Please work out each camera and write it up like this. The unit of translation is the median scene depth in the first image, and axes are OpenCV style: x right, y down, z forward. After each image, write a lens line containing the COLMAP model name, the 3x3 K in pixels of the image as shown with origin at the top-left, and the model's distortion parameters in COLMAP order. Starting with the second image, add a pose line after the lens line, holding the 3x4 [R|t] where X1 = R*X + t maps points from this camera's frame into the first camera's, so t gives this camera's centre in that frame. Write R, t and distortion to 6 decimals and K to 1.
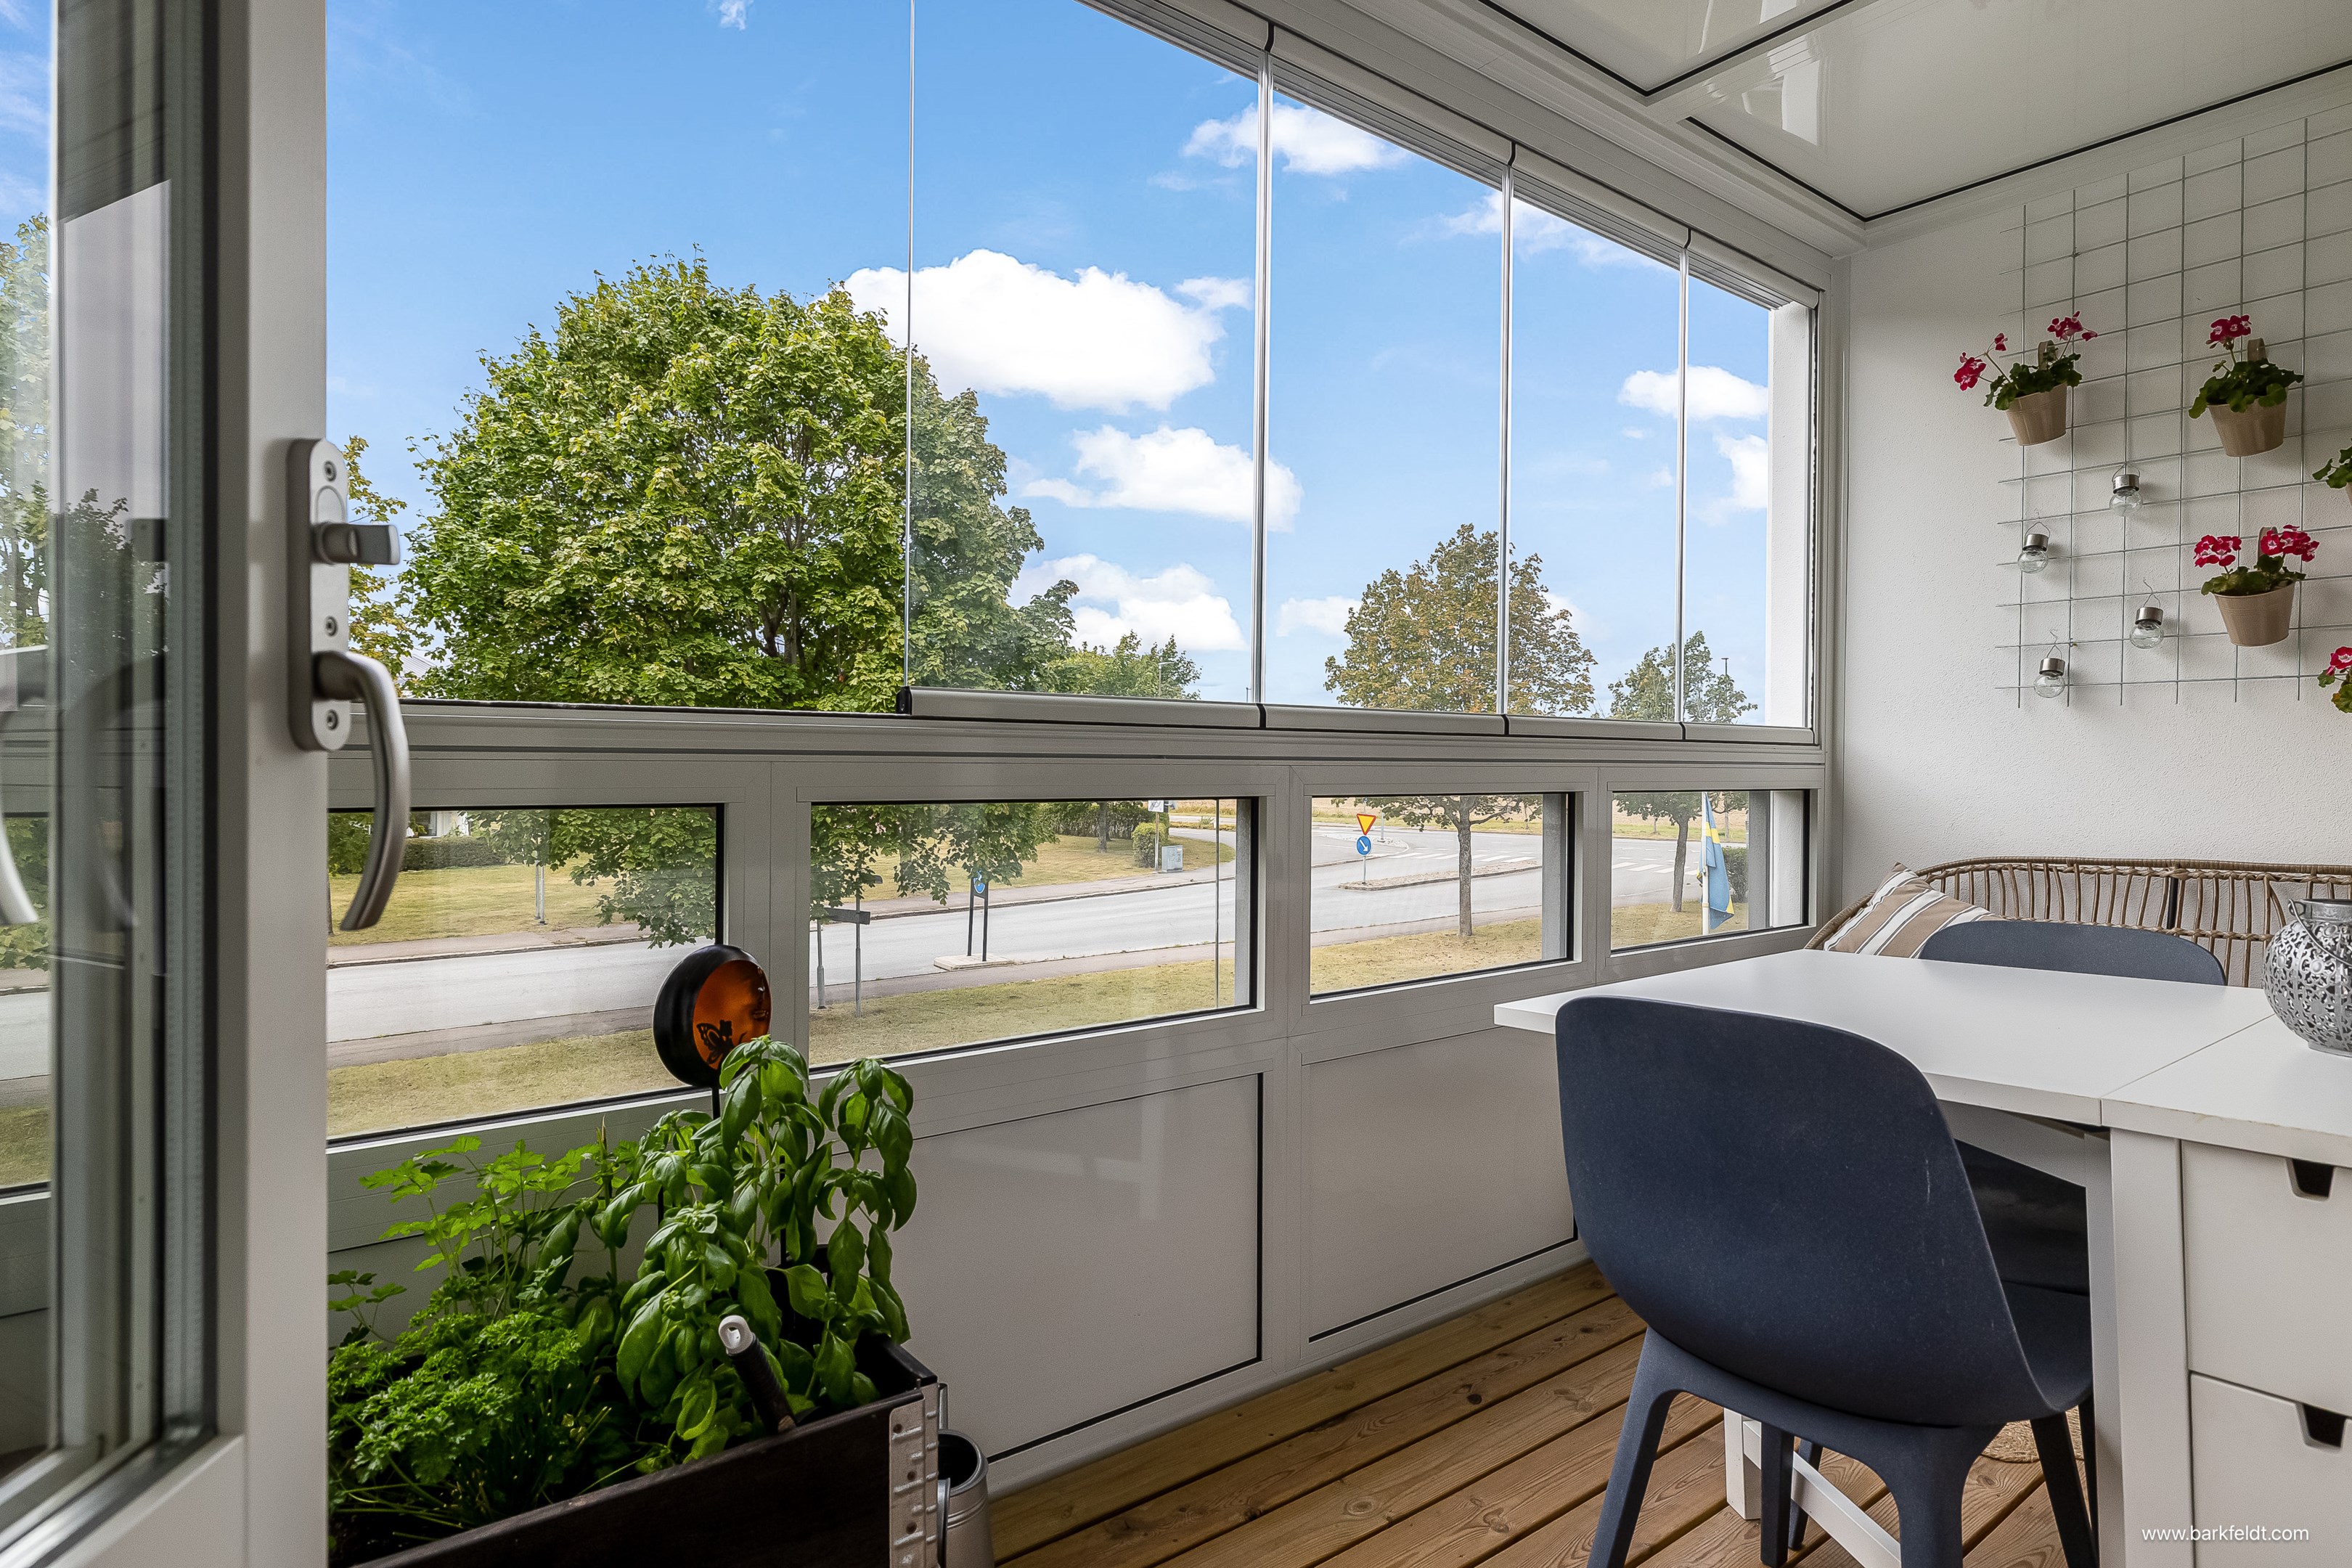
lens RADIAL K [[1235.5, 0, 1187.1], [0, 1235.5, 766.2], [0, 0, 1]] dist [0.005099, 0.000525]
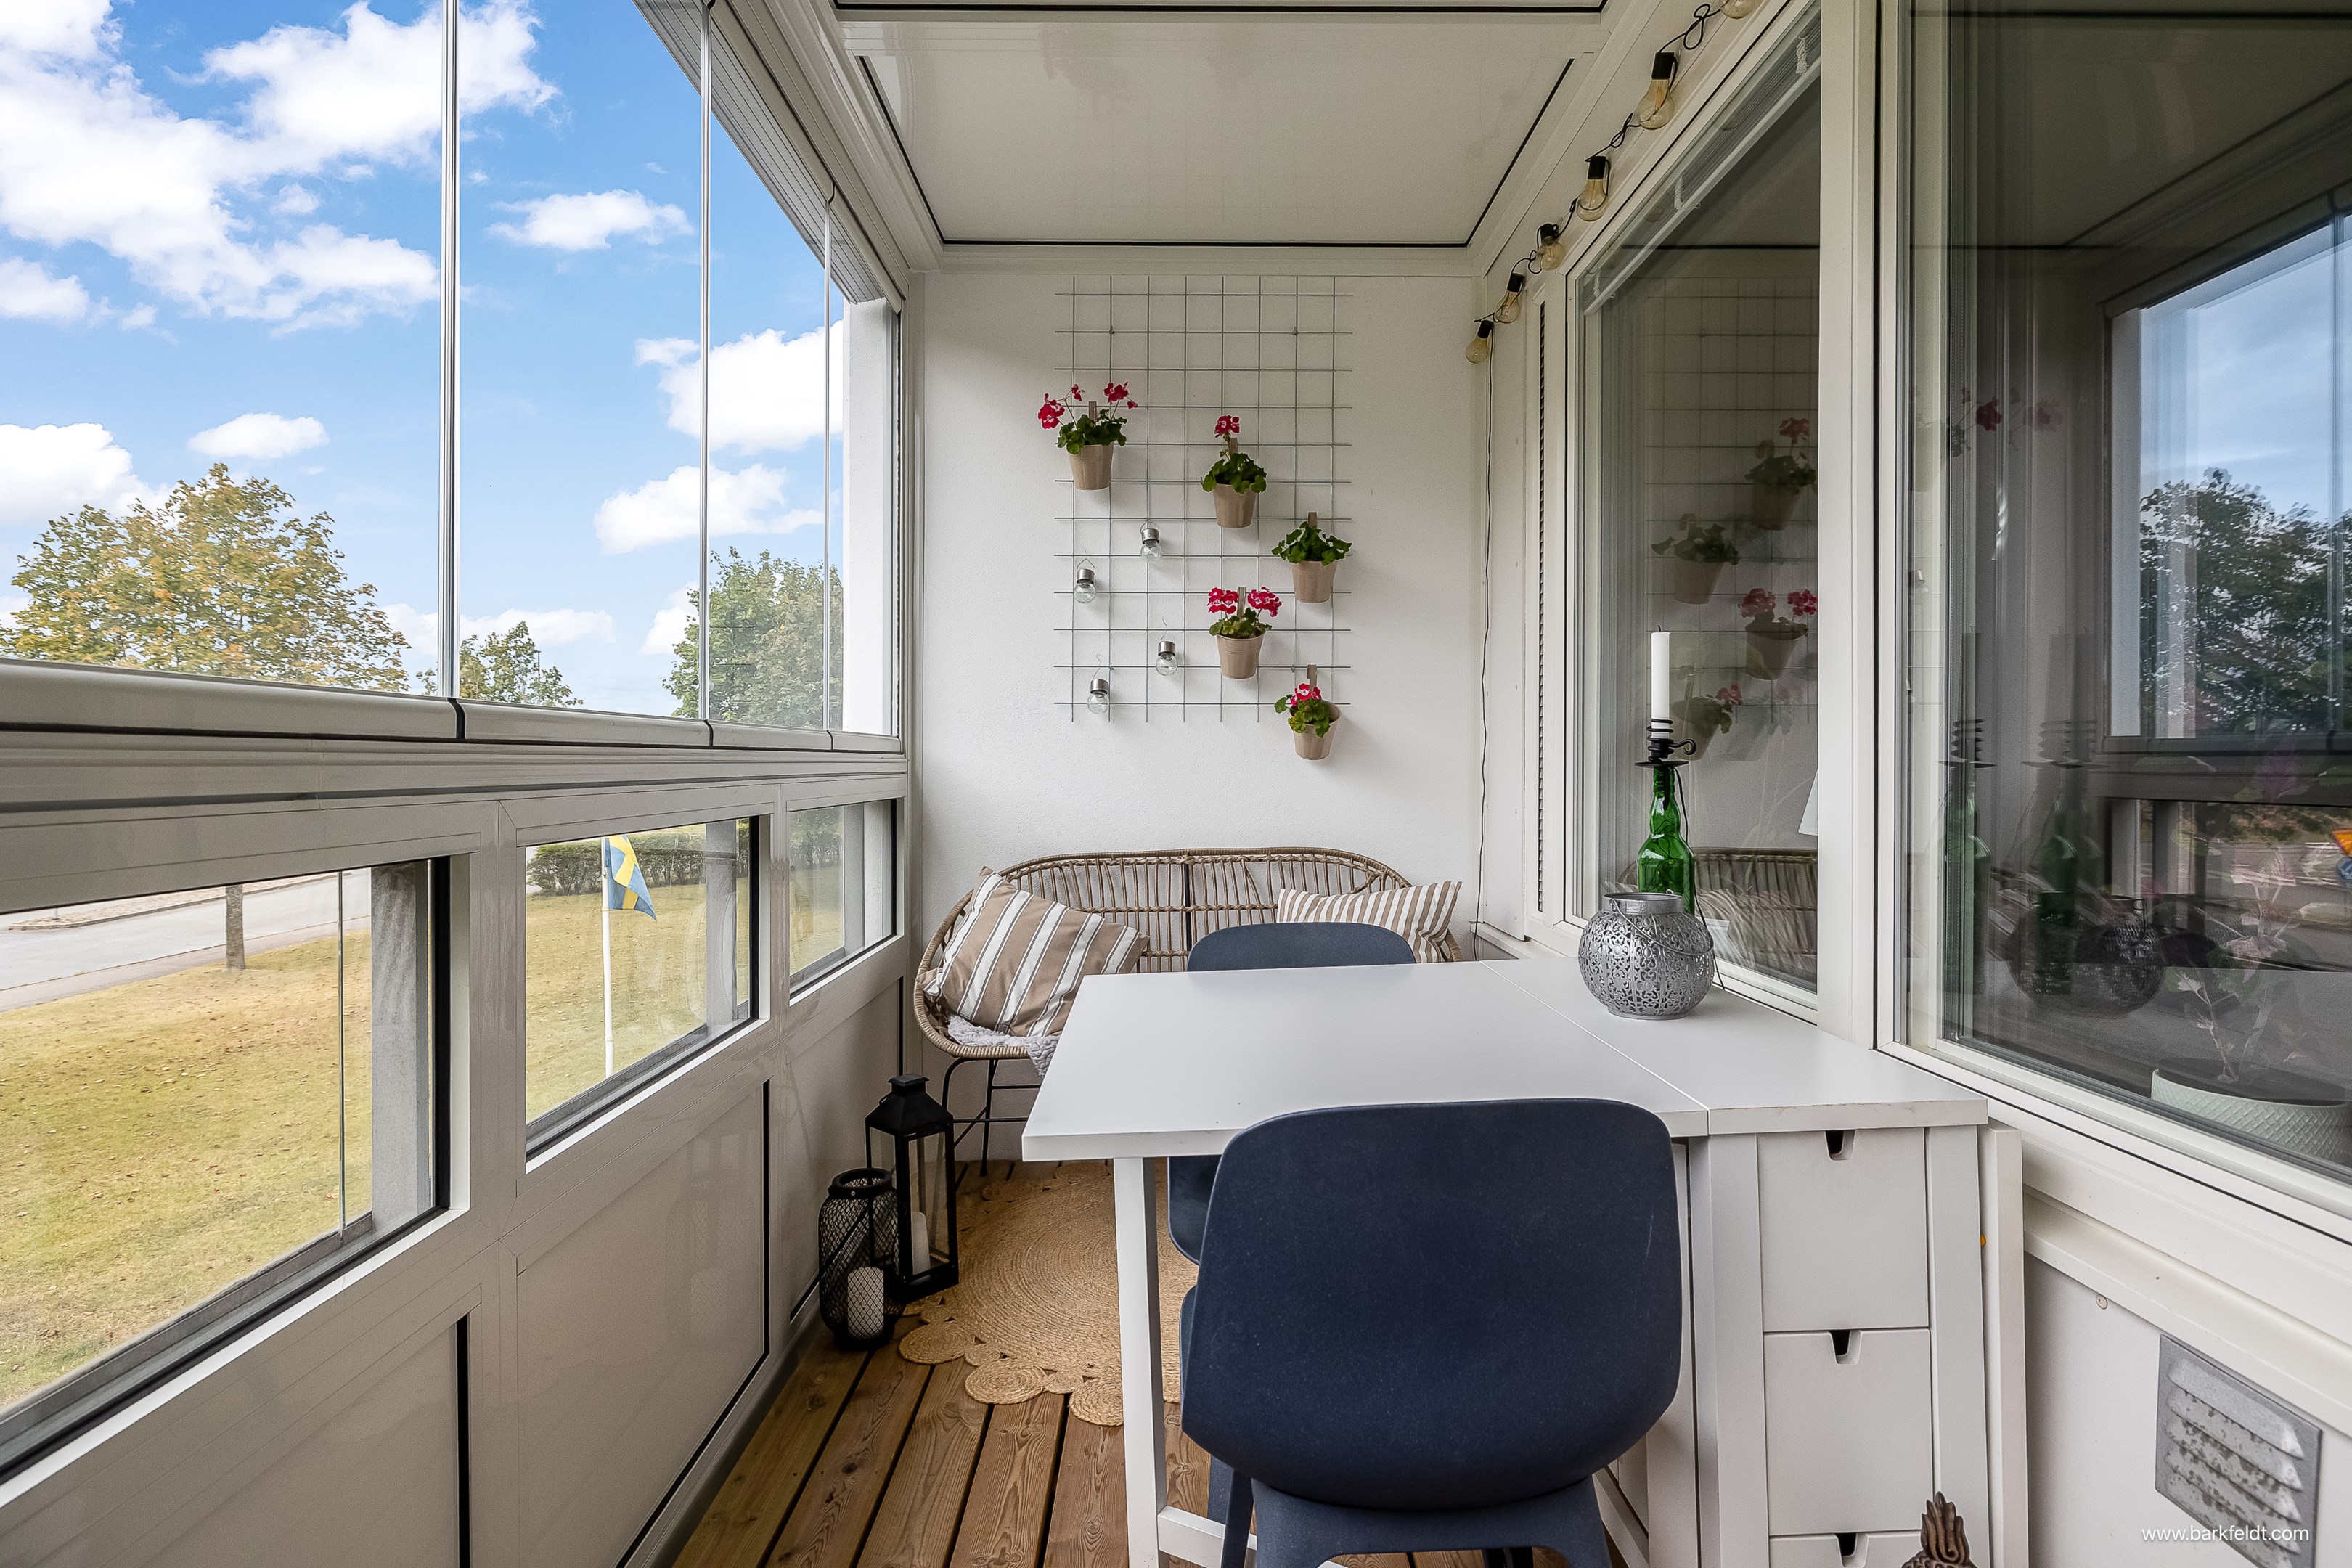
lens RADIAL K [[1187.1, 0, 1178.9], [0, 1187.1, 771.4], [0, 0, 1]] dist [-0.002797, 0.000688]
pose [[0.608927, -0.012509, 0.793128, -0.131574], [0.003941, 0.999911, 0.012745, -0.015698], [-0.793217, -0.004635, 0.608922, 0.273165]]
